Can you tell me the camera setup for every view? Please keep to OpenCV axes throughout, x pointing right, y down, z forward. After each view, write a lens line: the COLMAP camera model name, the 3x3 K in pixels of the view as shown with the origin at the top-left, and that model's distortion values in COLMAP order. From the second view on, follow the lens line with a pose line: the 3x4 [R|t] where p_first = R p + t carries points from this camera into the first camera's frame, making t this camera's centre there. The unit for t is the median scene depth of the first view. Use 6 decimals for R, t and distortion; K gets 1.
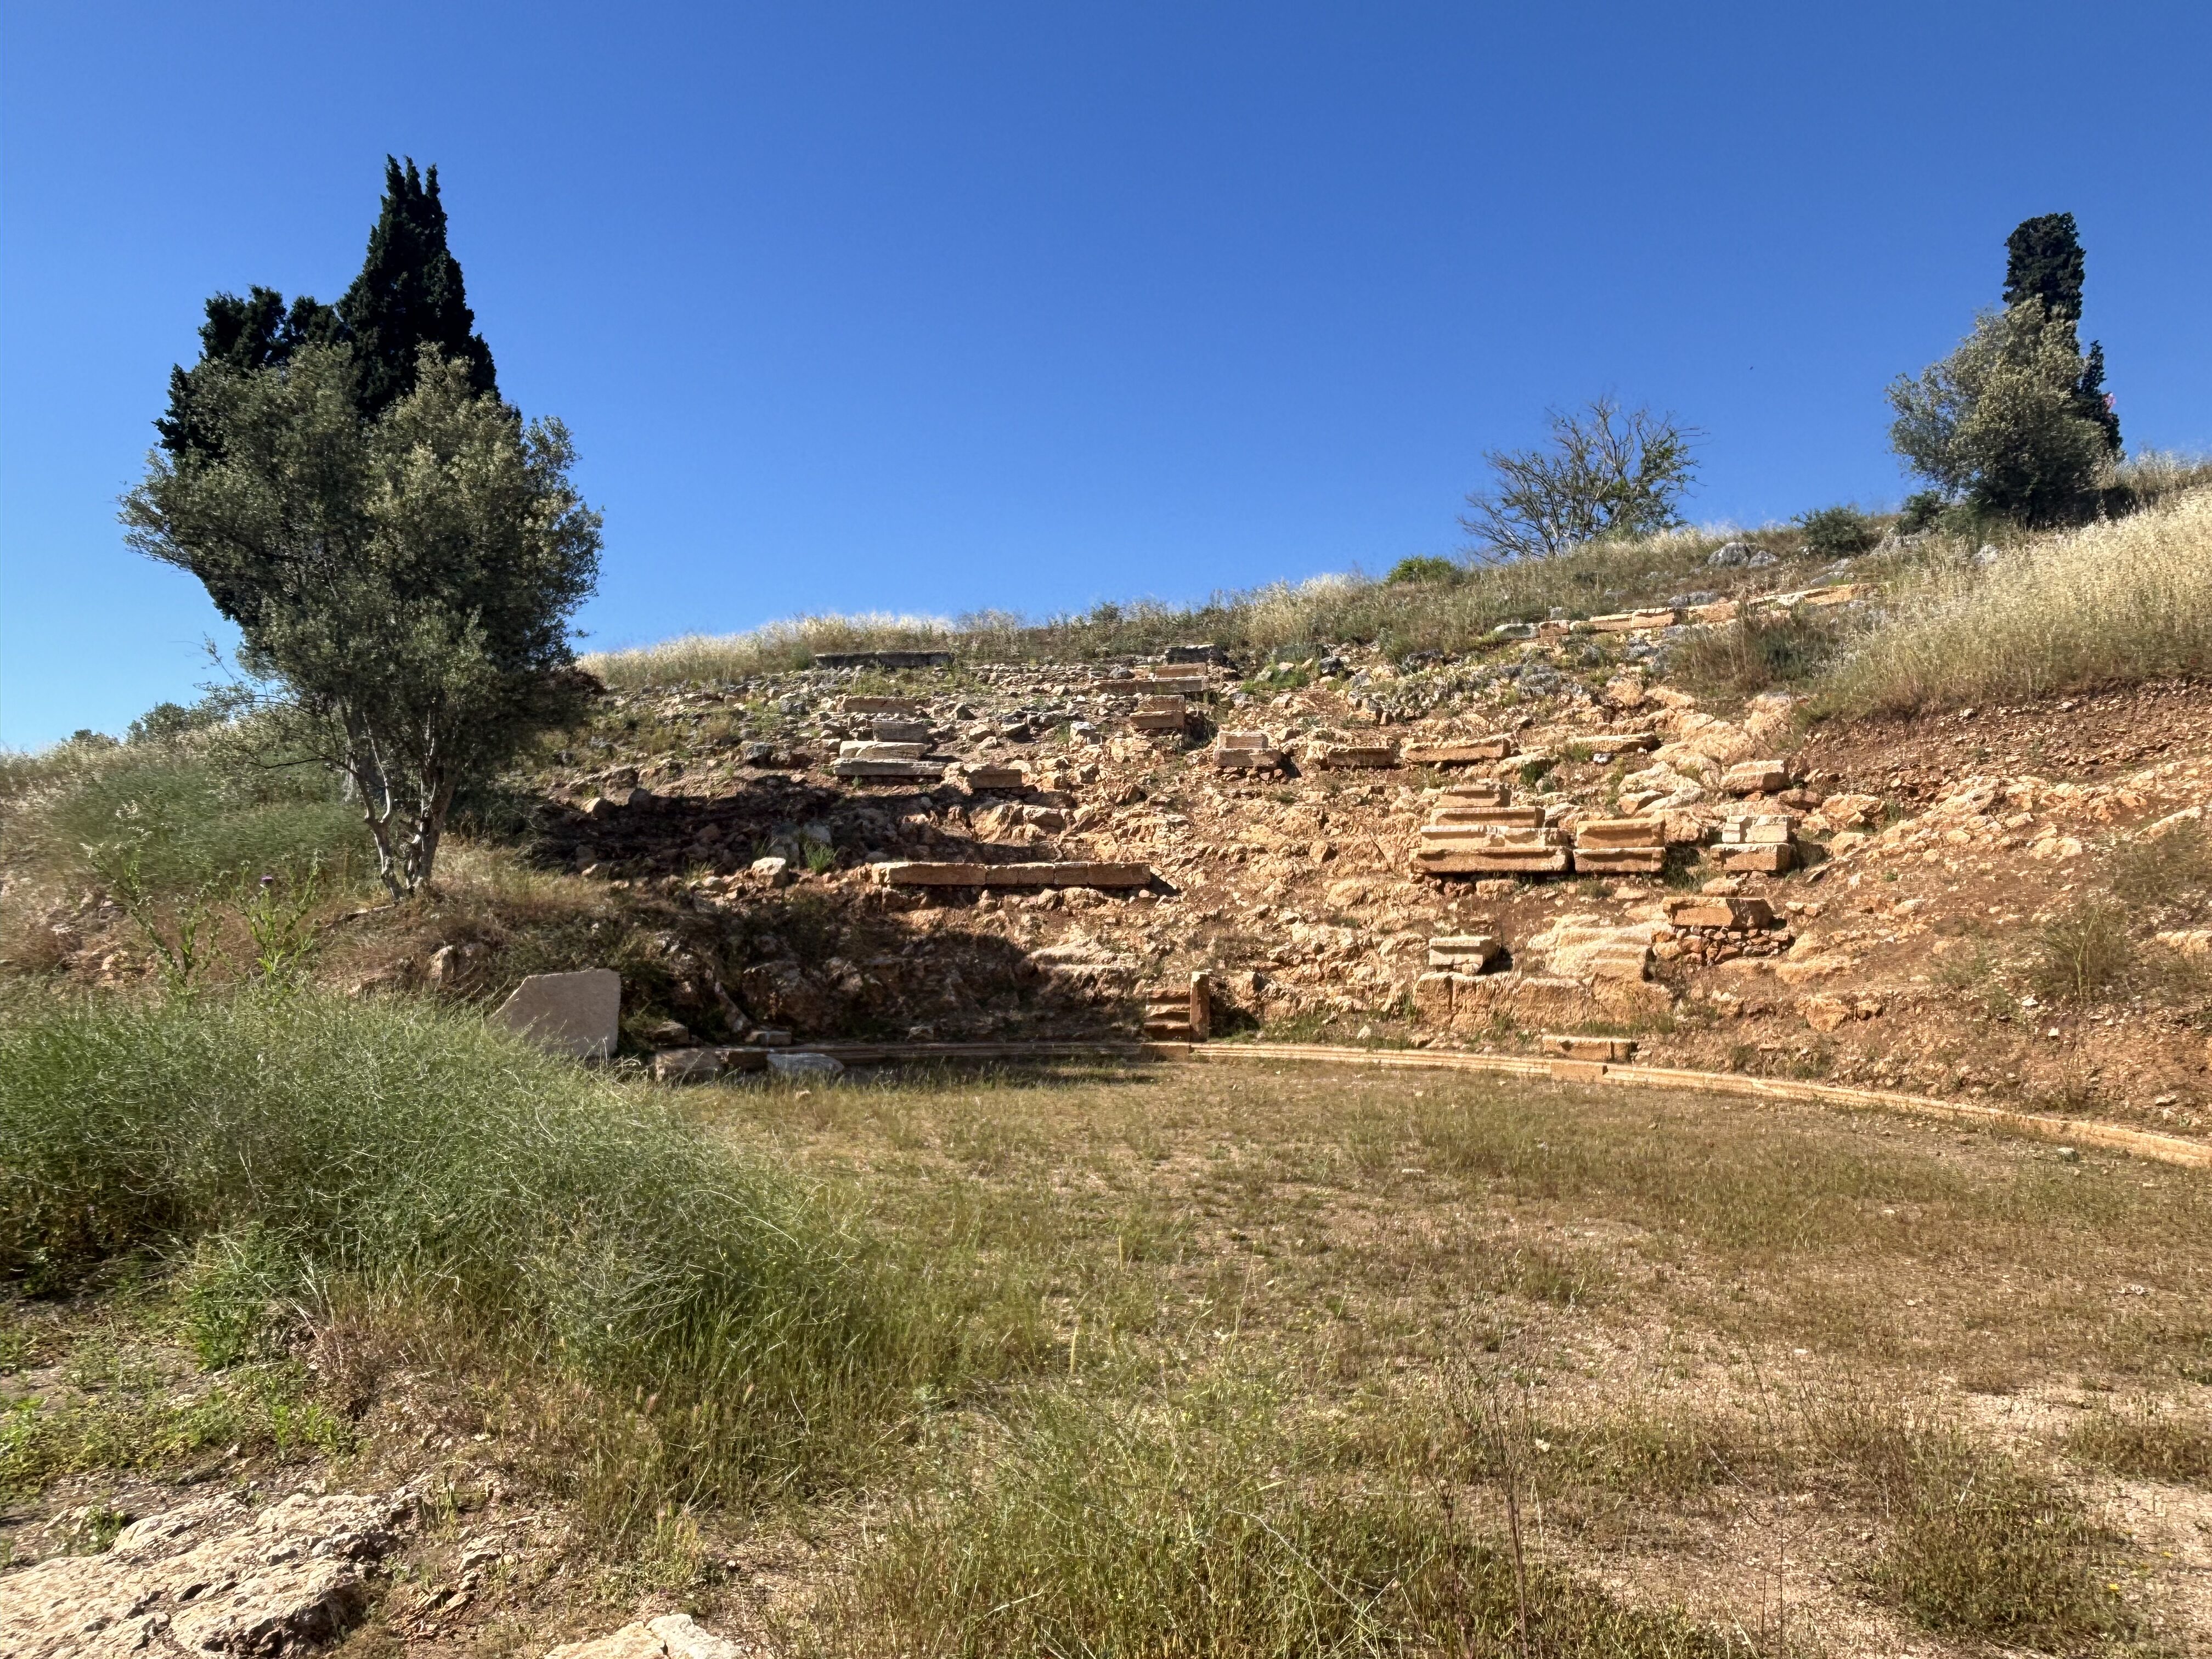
lens RADIAL K [[1441.7, 0, 1106.0], [0, 1441.7, 829.5], [0, 0, 1]] dist [-0.000947, -0.000352]
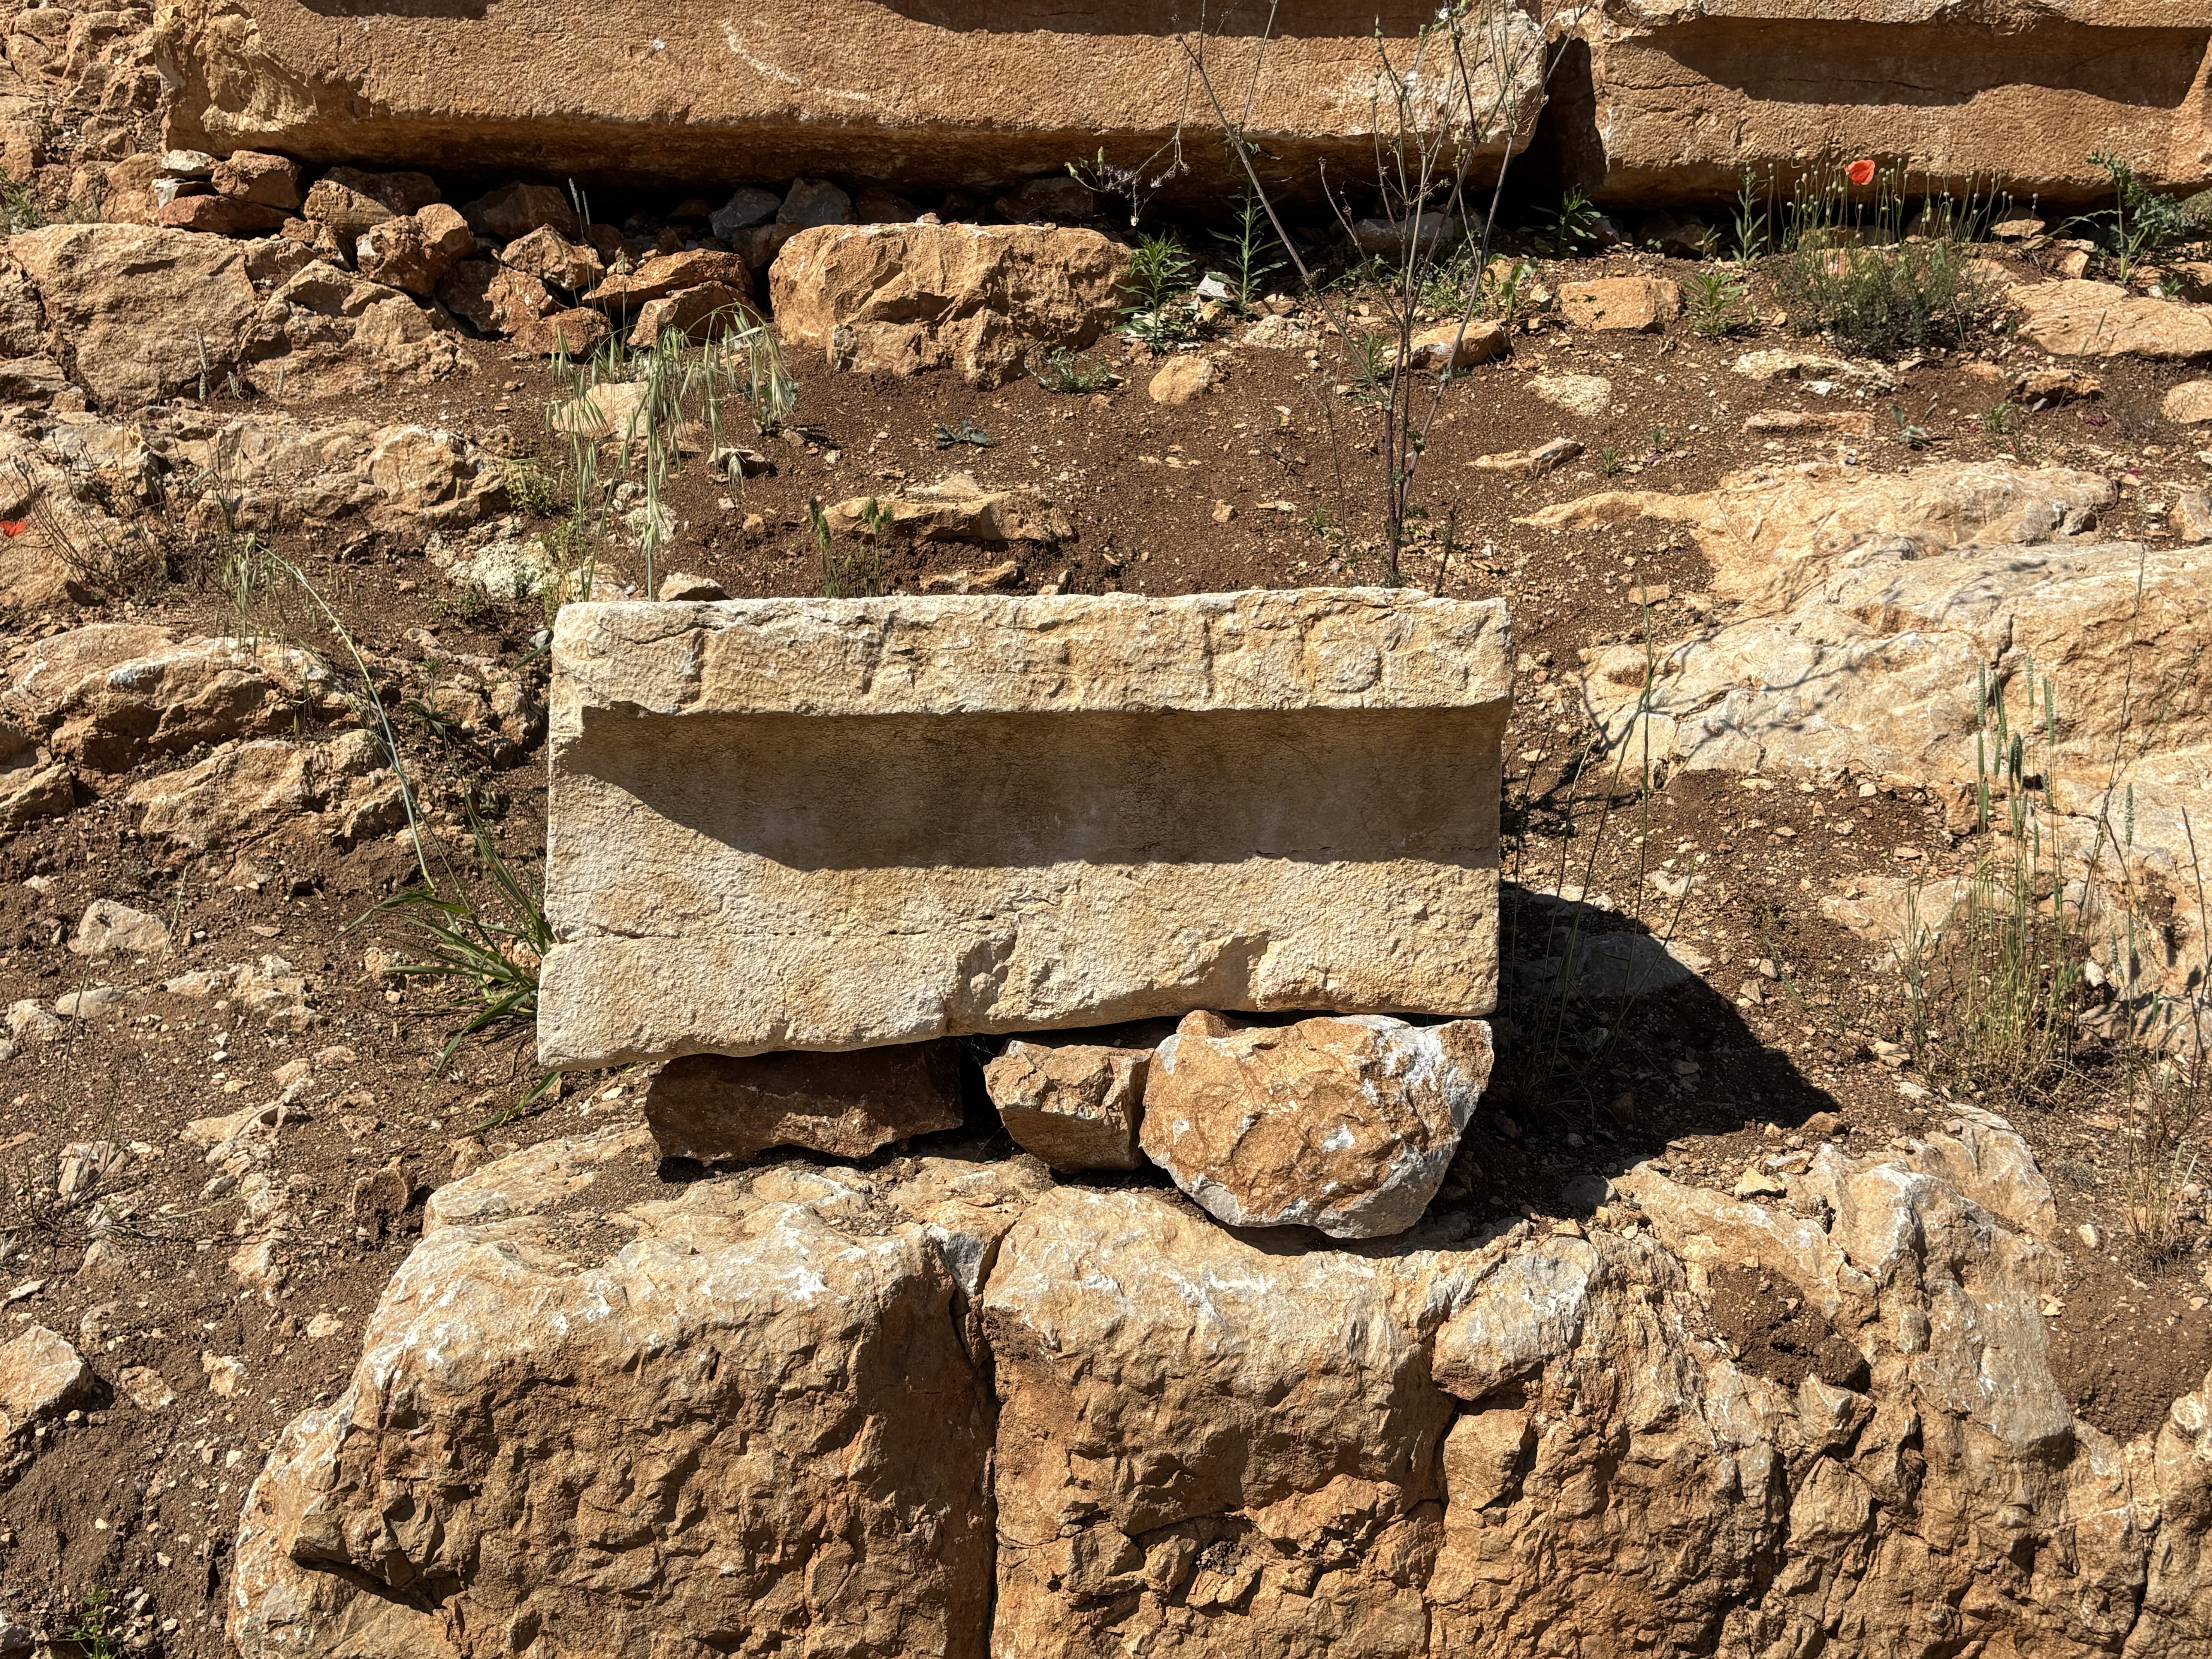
lens RADIAL K [[2431.5, 0, 1106.0], [0, 2431.5, 829.5], [0, 0, 1]] dist [0.050131, -0.021707]
pose [[0.837144, -0.009362, 0.546902, 0.180775], [-0.026656, 0.997967, 0.057887, 0.074614], [-0.546332, -0.063038, 0.835193, 0.861182]]
